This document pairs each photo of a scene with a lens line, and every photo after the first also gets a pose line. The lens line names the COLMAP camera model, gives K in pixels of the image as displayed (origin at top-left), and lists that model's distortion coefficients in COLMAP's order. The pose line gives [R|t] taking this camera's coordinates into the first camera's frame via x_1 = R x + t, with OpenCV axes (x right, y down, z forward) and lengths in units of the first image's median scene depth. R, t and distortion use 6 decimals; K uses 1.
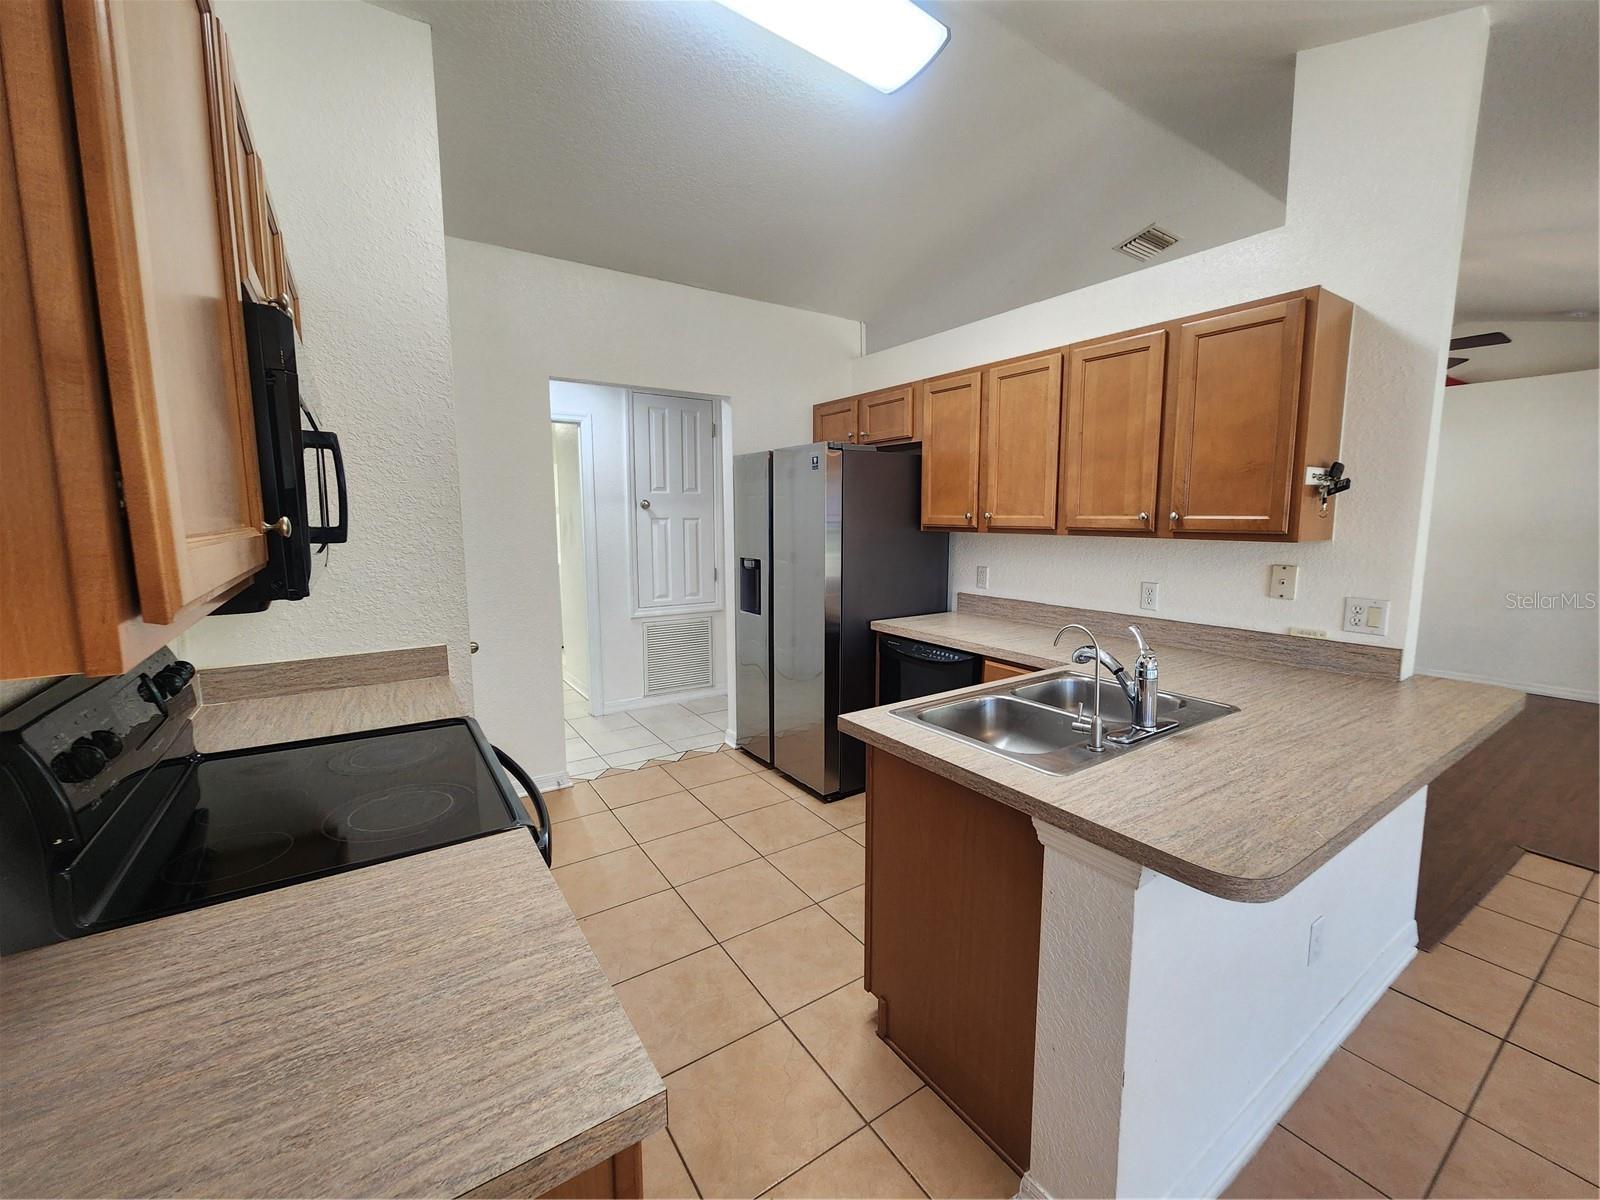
lens RADIAL K [[657.0, 0, 812.2], [0, 657.0, 596.6], [0, 0, 1]] dist [-0.003708, -0.000410]
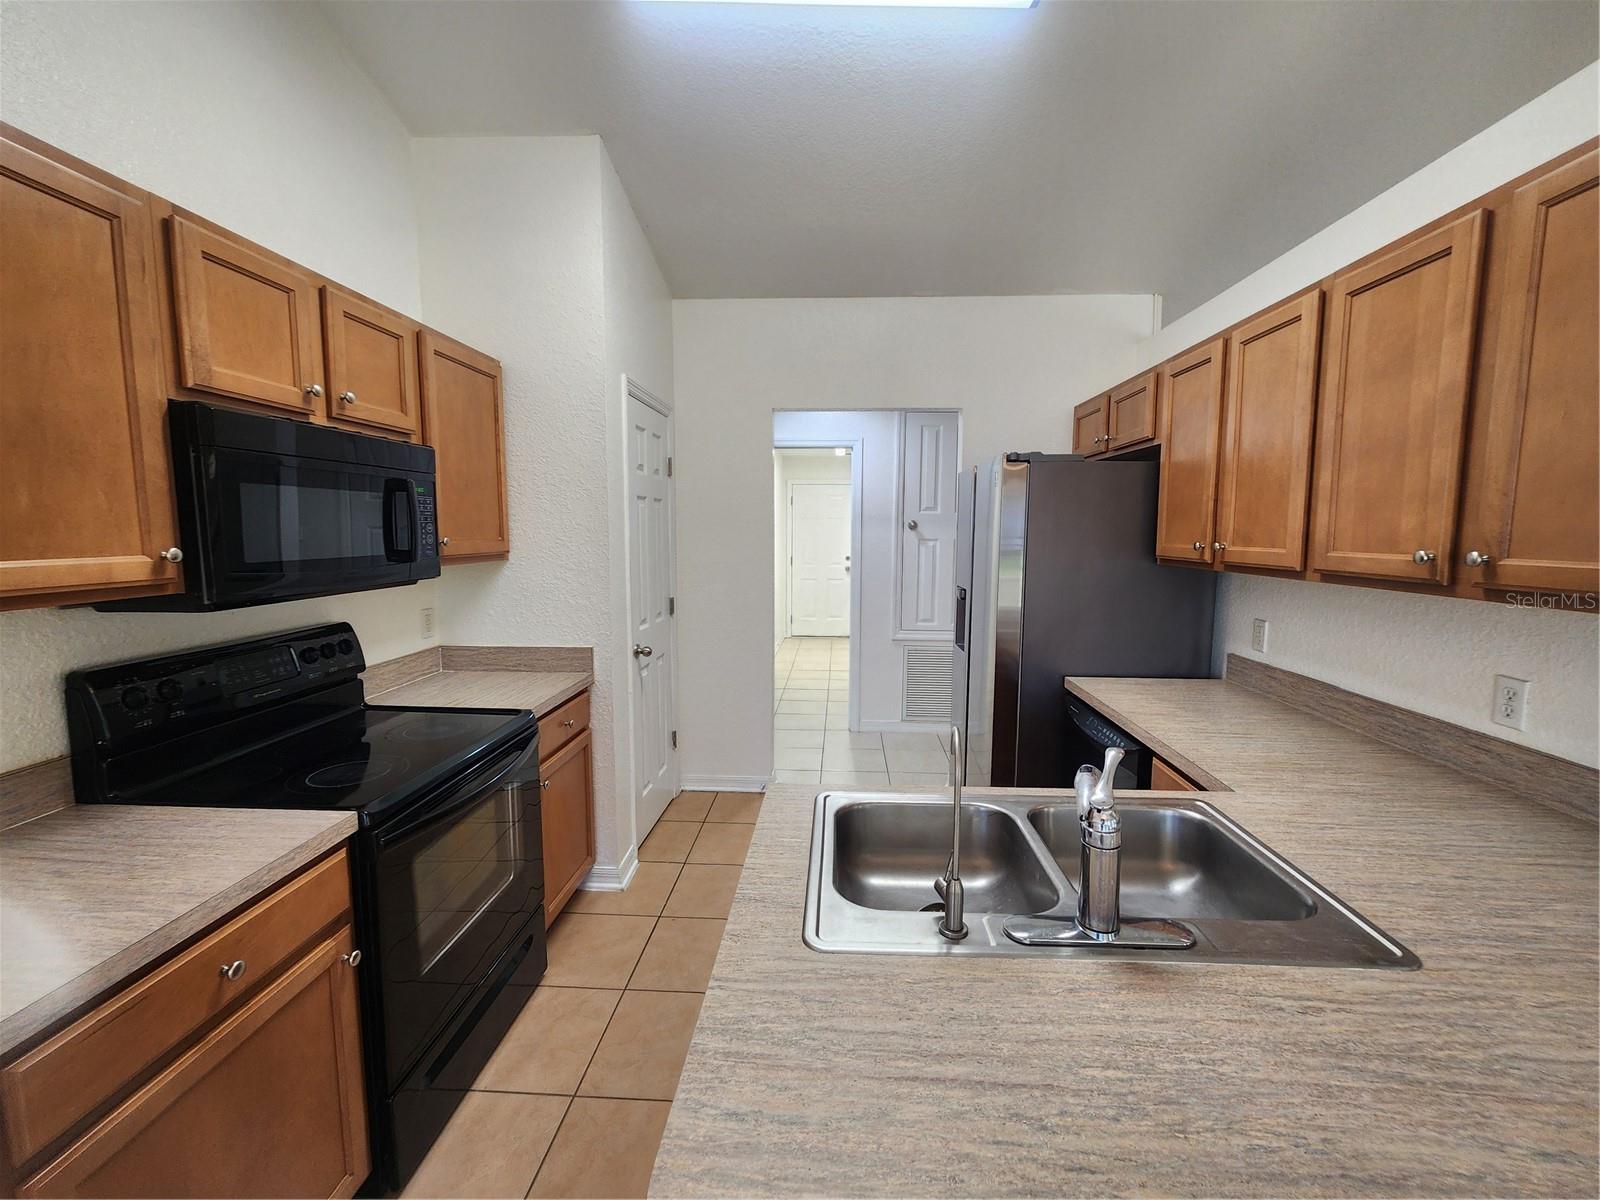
lens RADIAL K [[657.0, 0, 810.2], [0, 657.0, 596.4], [0, 0, 1]] dist [-0.003708, -0.000410]
pose [[0.796955, 0.066469, -0.600370, 0.382683], [-0.081105, 0.996702, 0.002685, -0.043610], [0.598568, 0.046553, 0.799718, 0.226775]]
